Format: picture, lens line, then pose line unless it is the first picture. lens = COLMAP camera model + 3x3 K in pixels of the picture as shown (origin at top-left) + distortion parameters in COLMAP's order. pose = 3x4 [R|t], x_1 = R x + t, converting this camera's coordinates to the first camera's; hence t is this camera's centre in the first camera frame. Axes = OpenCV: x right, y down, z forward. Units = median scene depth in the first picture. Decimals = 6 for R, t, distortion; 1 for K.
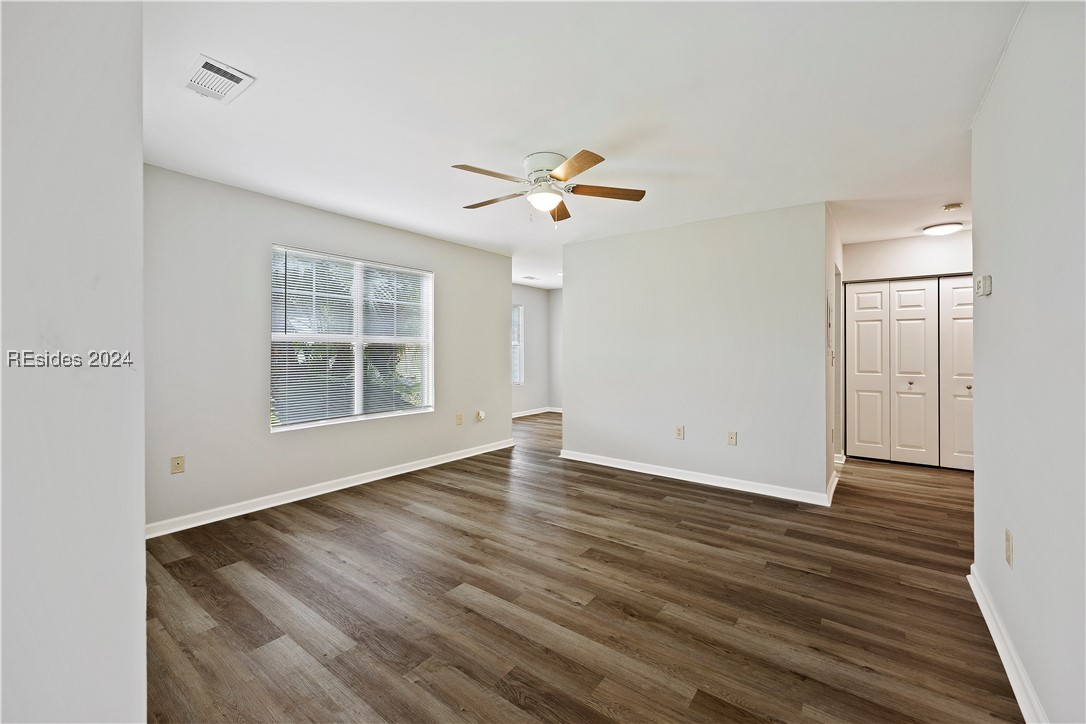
lens RADIAL K [[436.9, 0, 542.2], [0, 436.9, 353.6], [0, 0, 1]] dist [-0.000893, 0.000401]
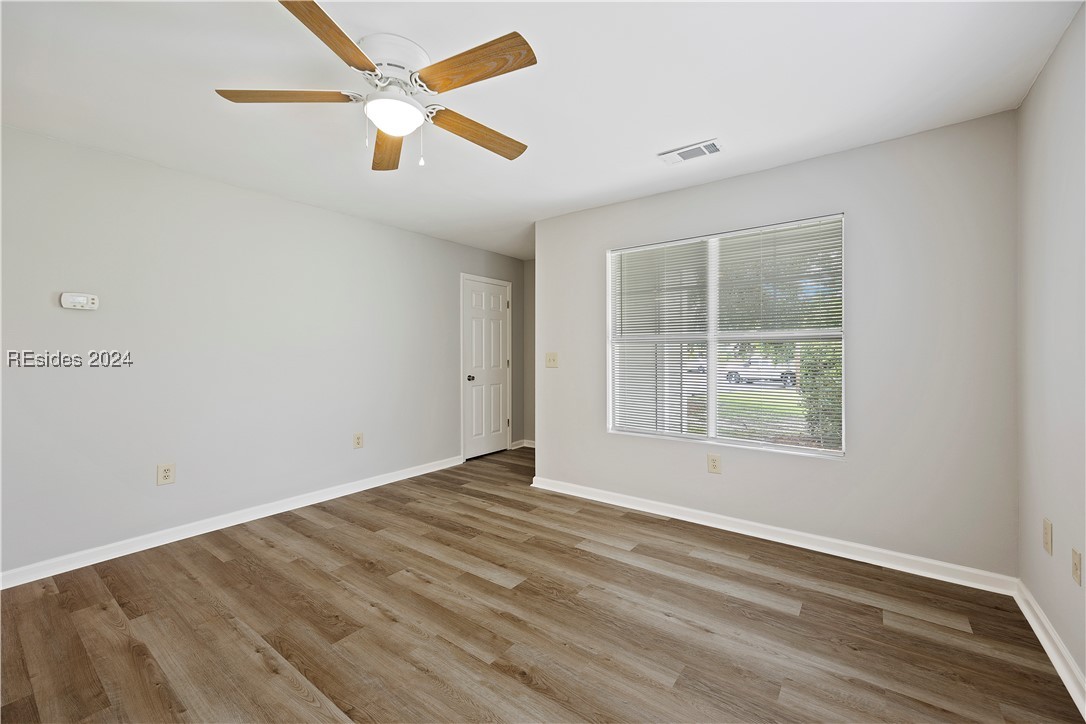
lens RADIAL K [[436.9, 0, 546.2], [0, 436.9, 356.0], [0, 0, 1]] dist [-0.000893, 0.000401]
pose [[-0.999954, 0.003168, -0.009076, -0.237996], [0.003045, 0.999903, 0.013588, -0.007376], [0.009118, 0.013560, -0.999866, 1.875077]]
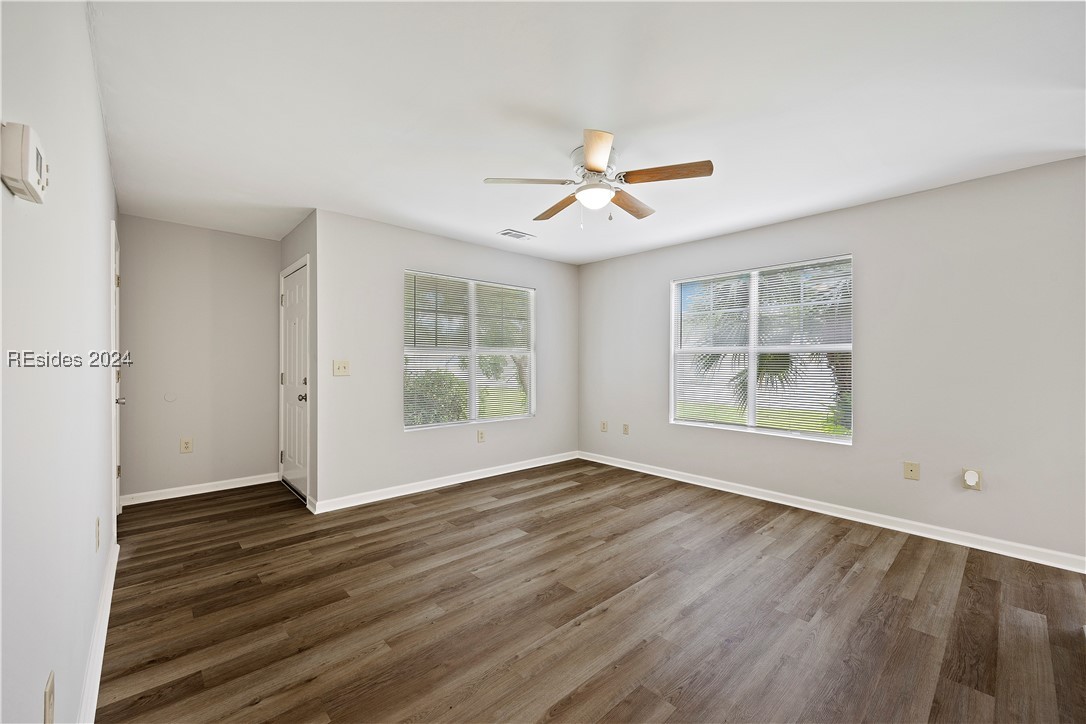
lens RADIAL K [[436.9, 0, 547.1], [0, 436.9, 362.6], [0, 0, 1]] dist [-0.000893, 0.000401]
pose [[-0.173568, 0.002548, -0.984819, 1.072723], [-0.011222, 0.999927, 0.004565, -0.004017], [0.984758, 0.011844, -0.173527, 1.220618]]
